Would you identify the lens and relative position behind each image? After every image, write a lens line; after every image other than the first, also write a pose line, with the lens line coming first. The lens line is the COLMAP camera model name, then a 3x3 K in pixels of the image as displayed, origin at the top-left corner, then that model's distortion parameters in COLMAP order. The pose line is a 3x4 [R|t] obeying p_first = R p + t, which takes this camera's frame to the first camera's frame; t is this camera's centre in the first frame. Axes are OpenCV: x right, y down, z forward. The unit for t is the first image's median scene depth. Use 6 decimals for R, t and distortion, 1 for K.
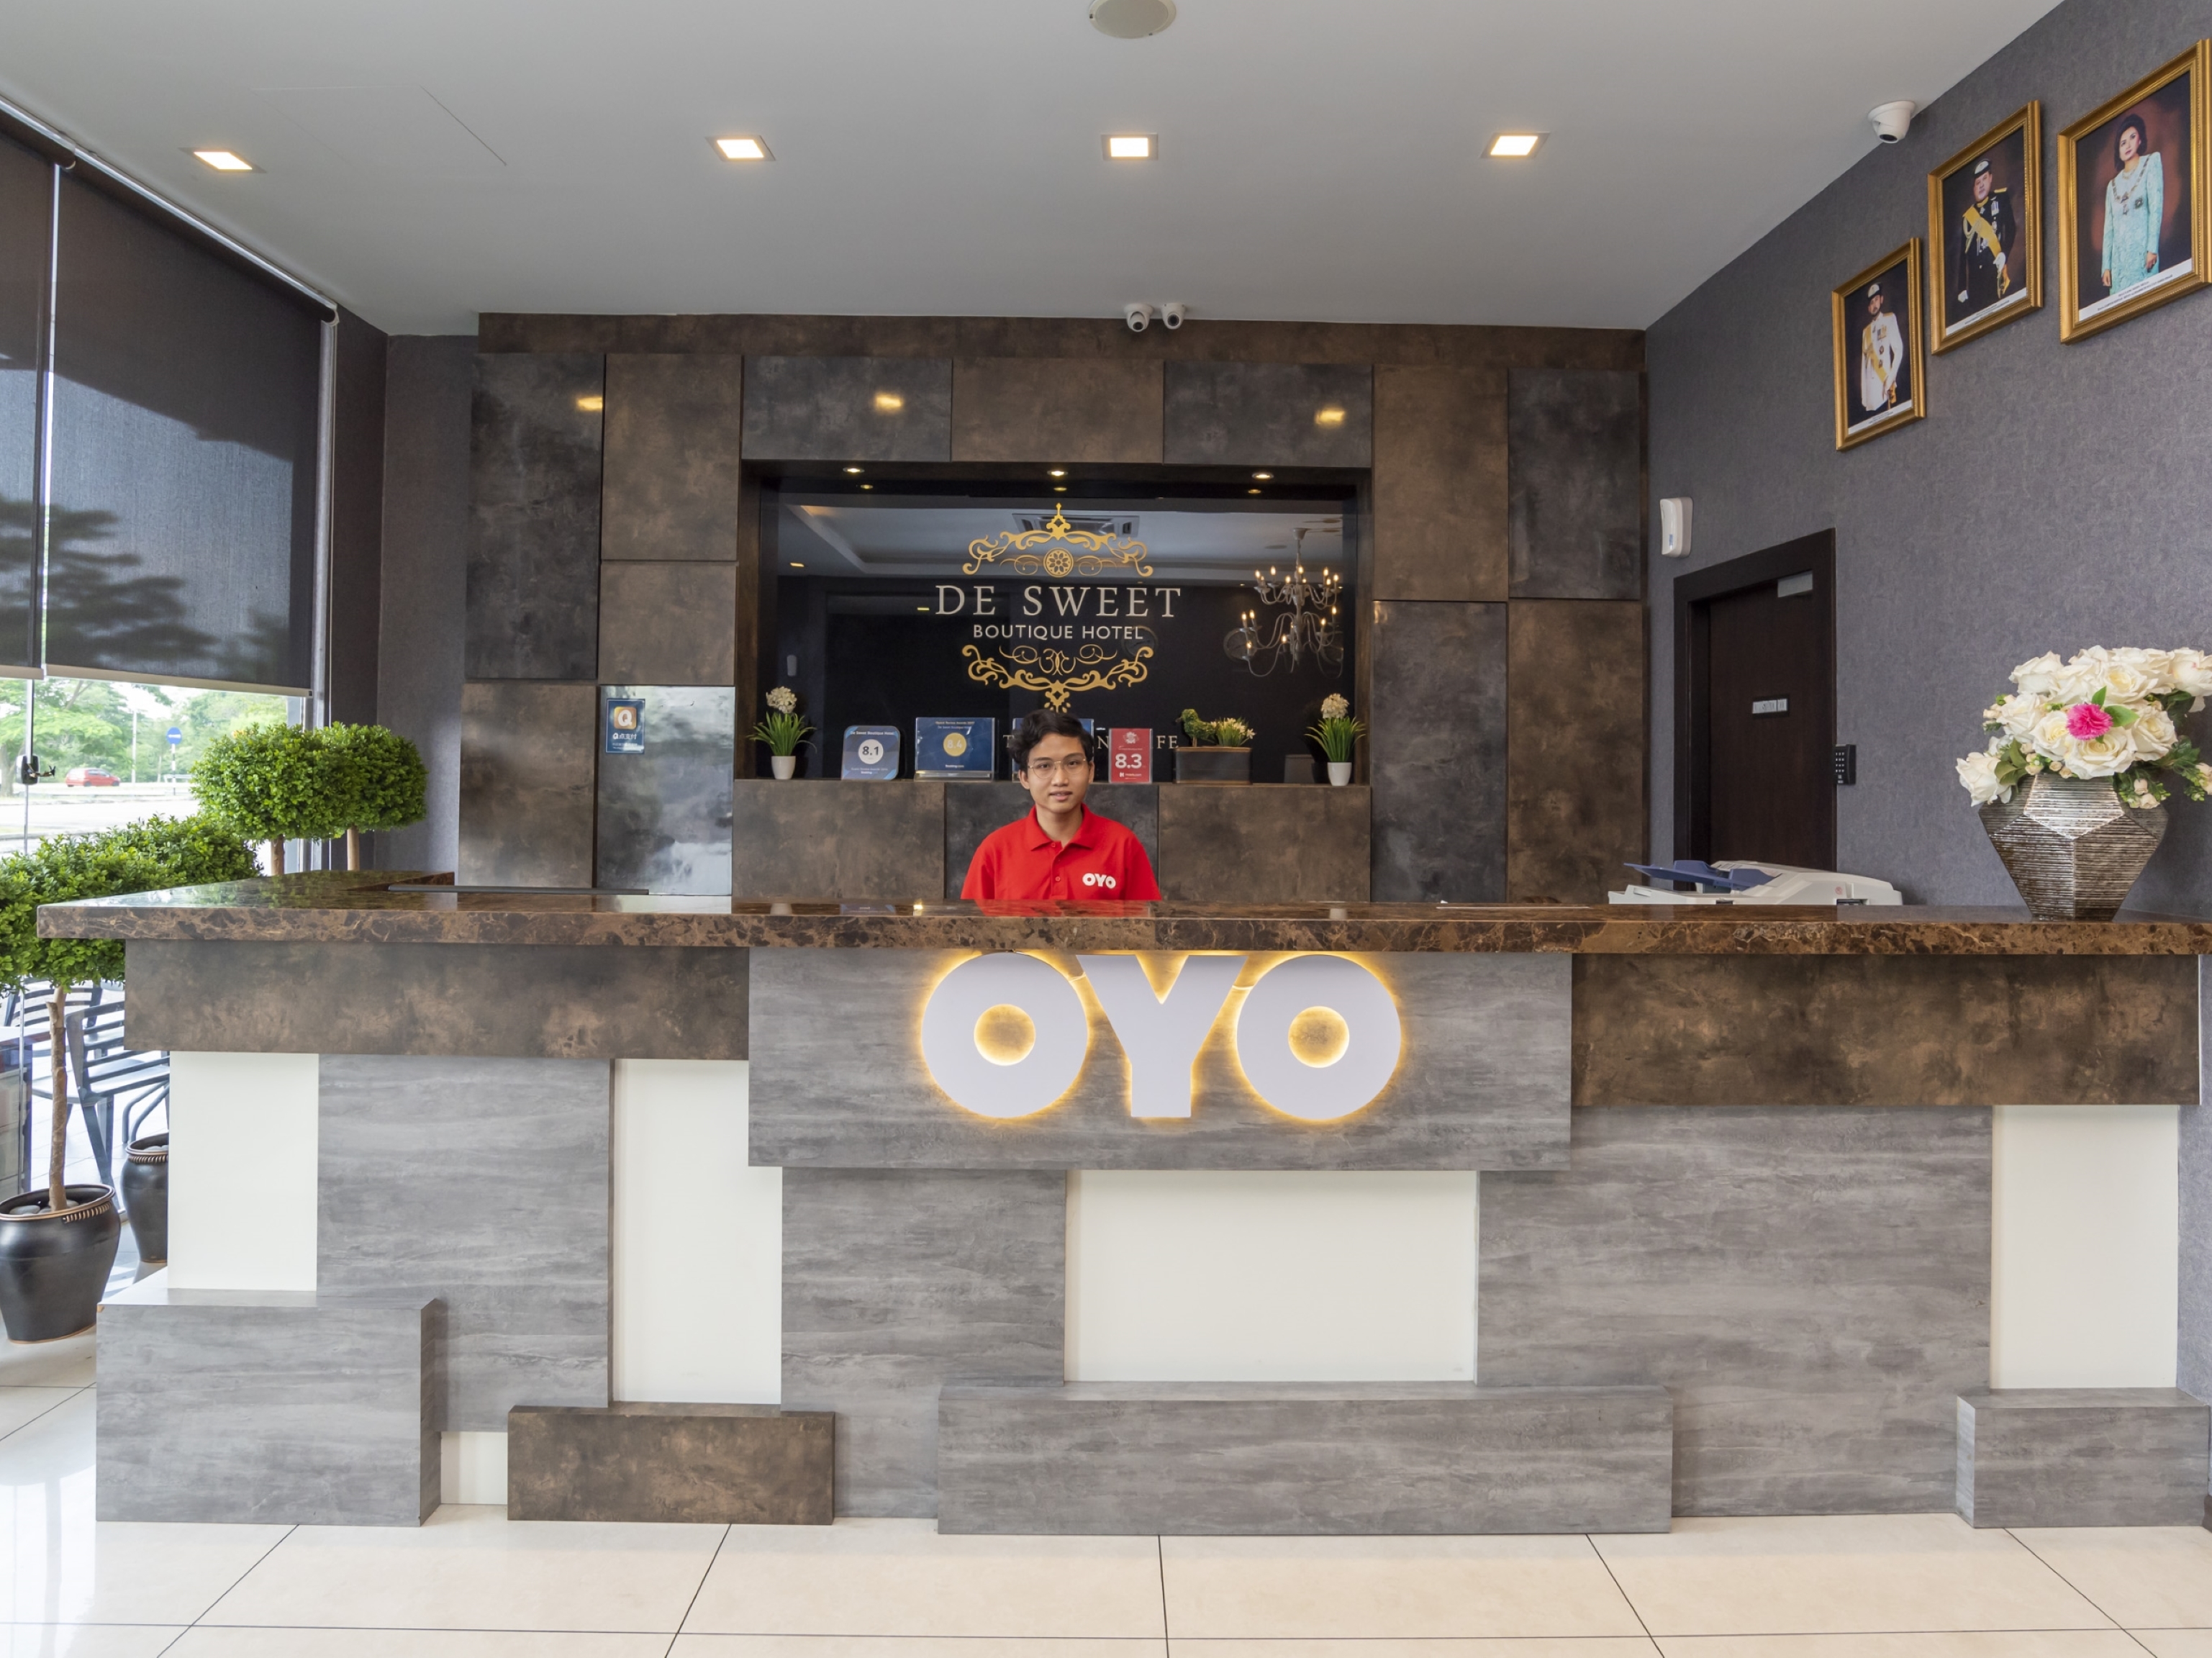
lens RADIAL K [[1297.6, 0, 1111.3], [0, 1297.6, 743.0], [0, 0, 1]] dist [-0.044299, 0.013294]
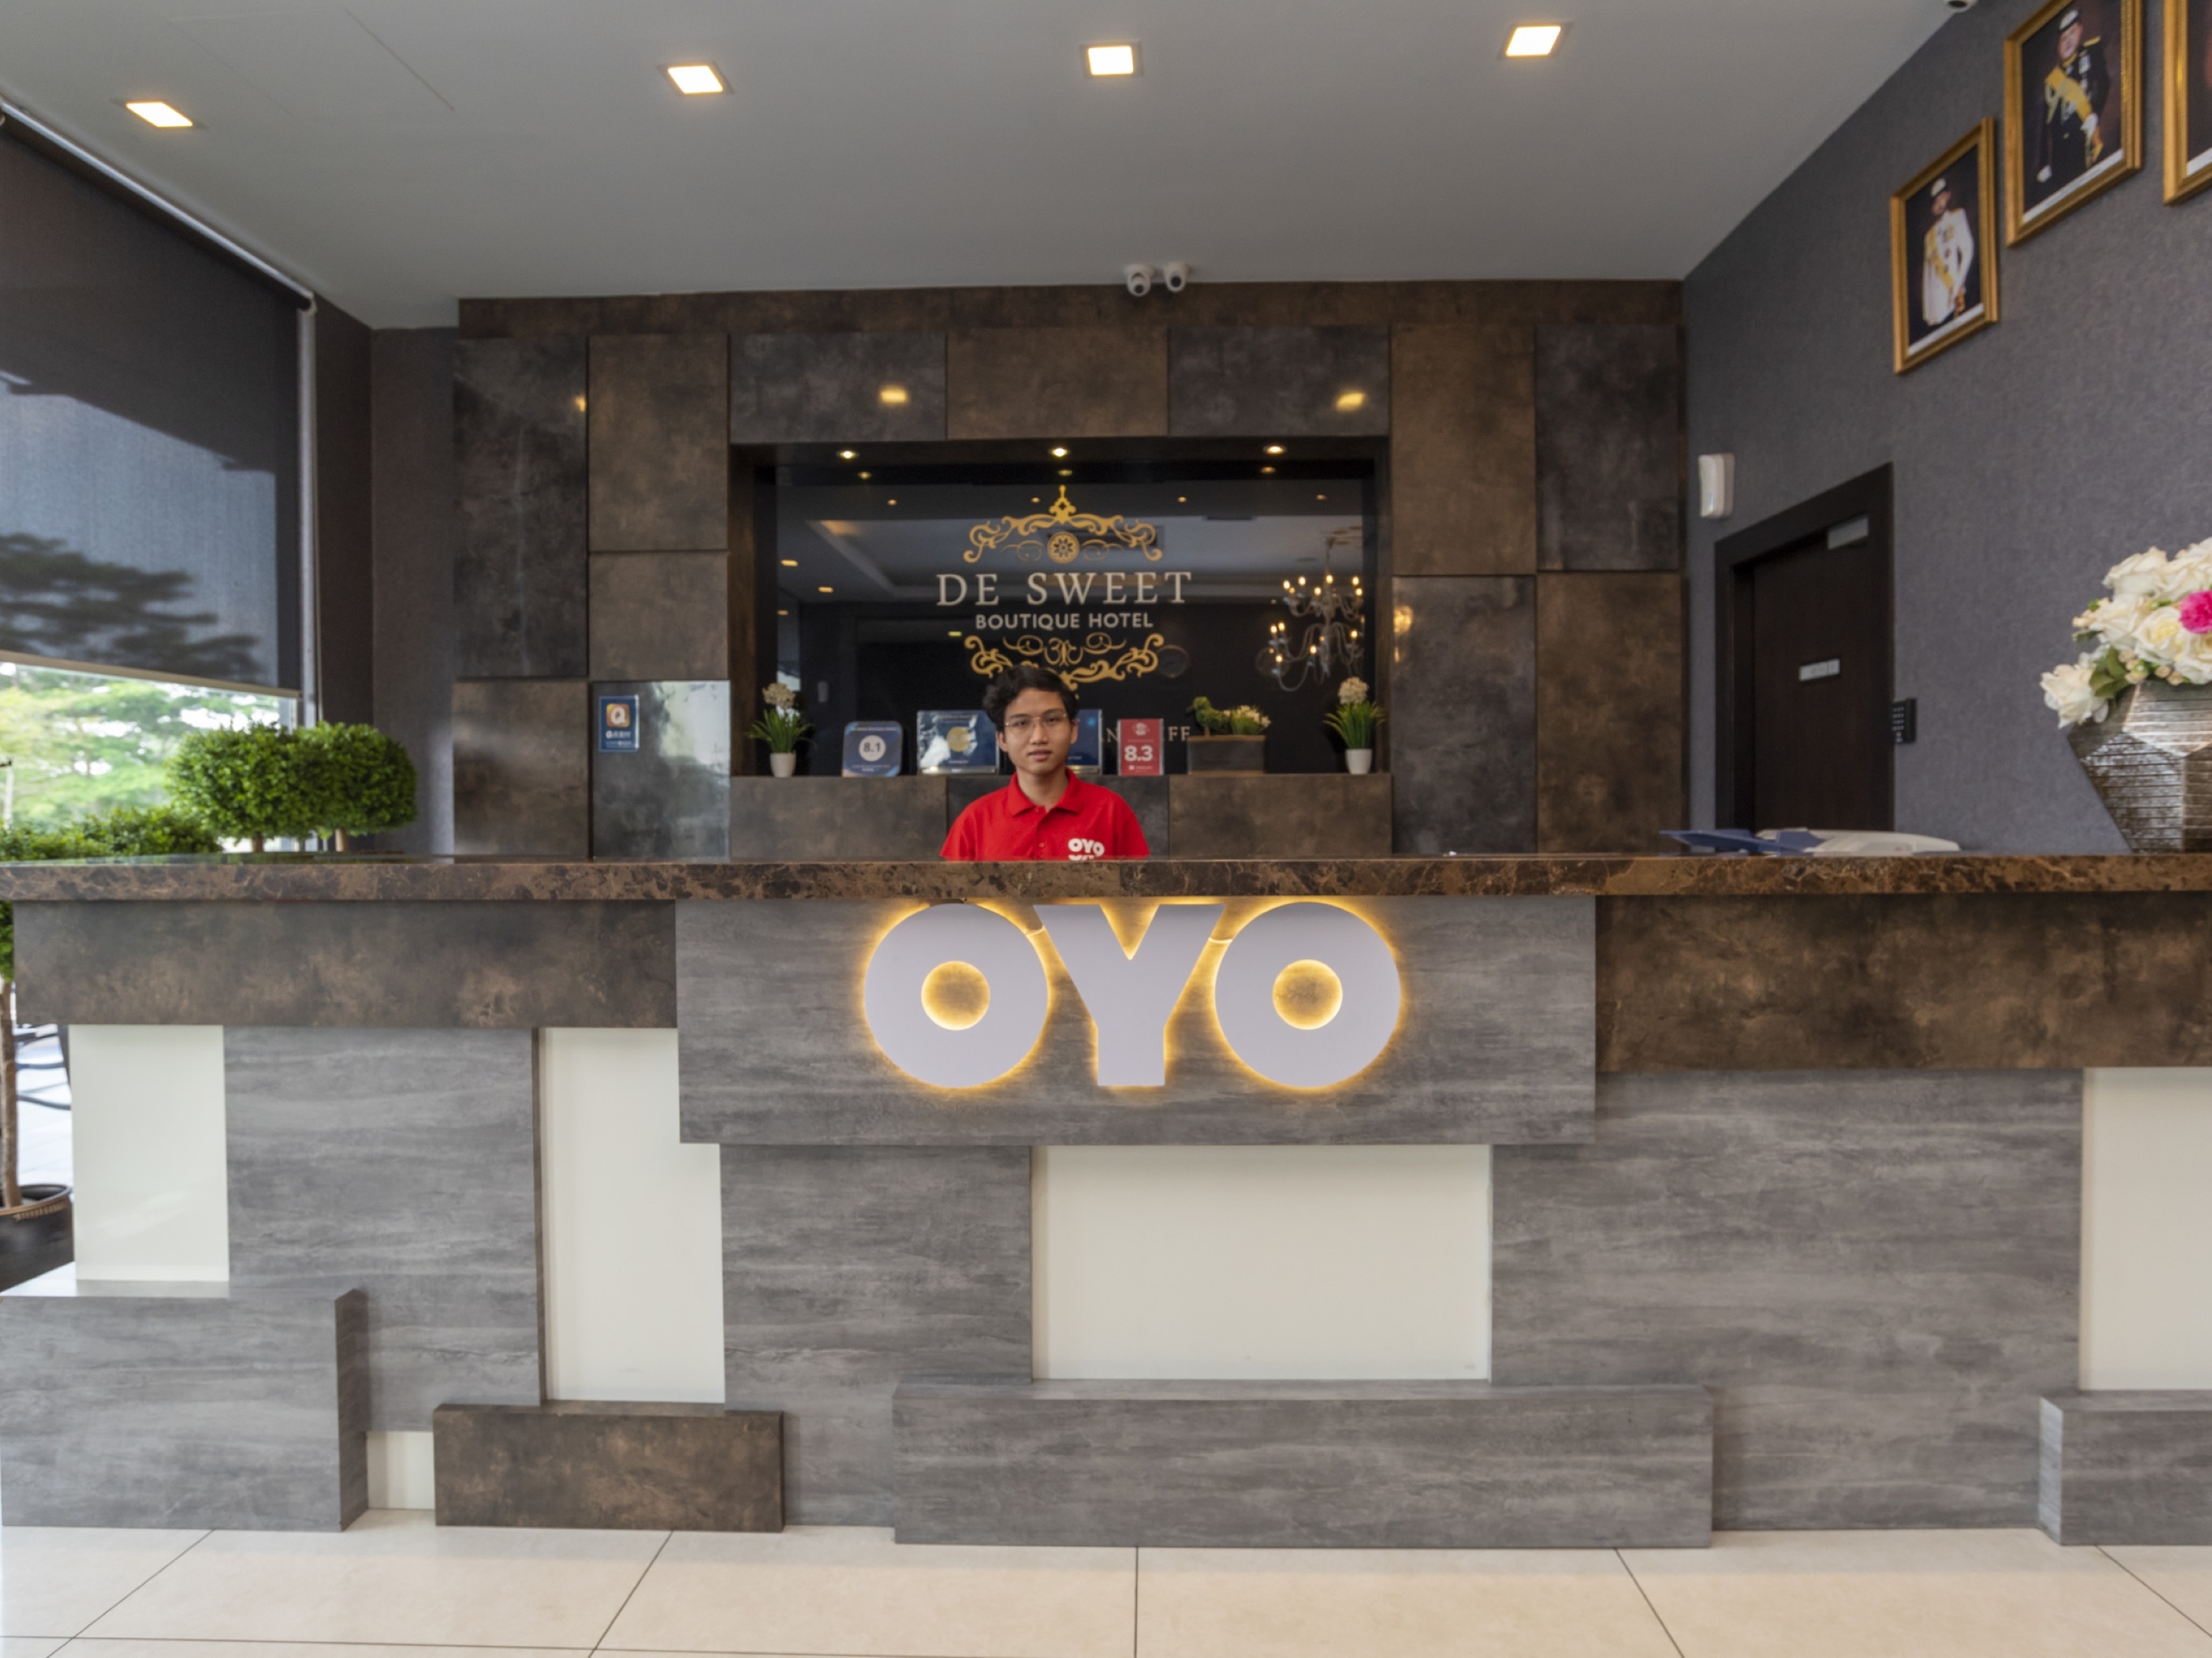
lens RADIAL K [[1262.0, 0, 1118.6], [0, 1262.0, 829.8], [0, 0, 1]] dist [-0.045402, 0.016538]
pose [[0.999295, -0.013746, -0.034939, 0.061347], [0.014857, 0.999385, 0.031753, 0.083112], [0.034481, -0.032250, 0.998885, 0.132801]]
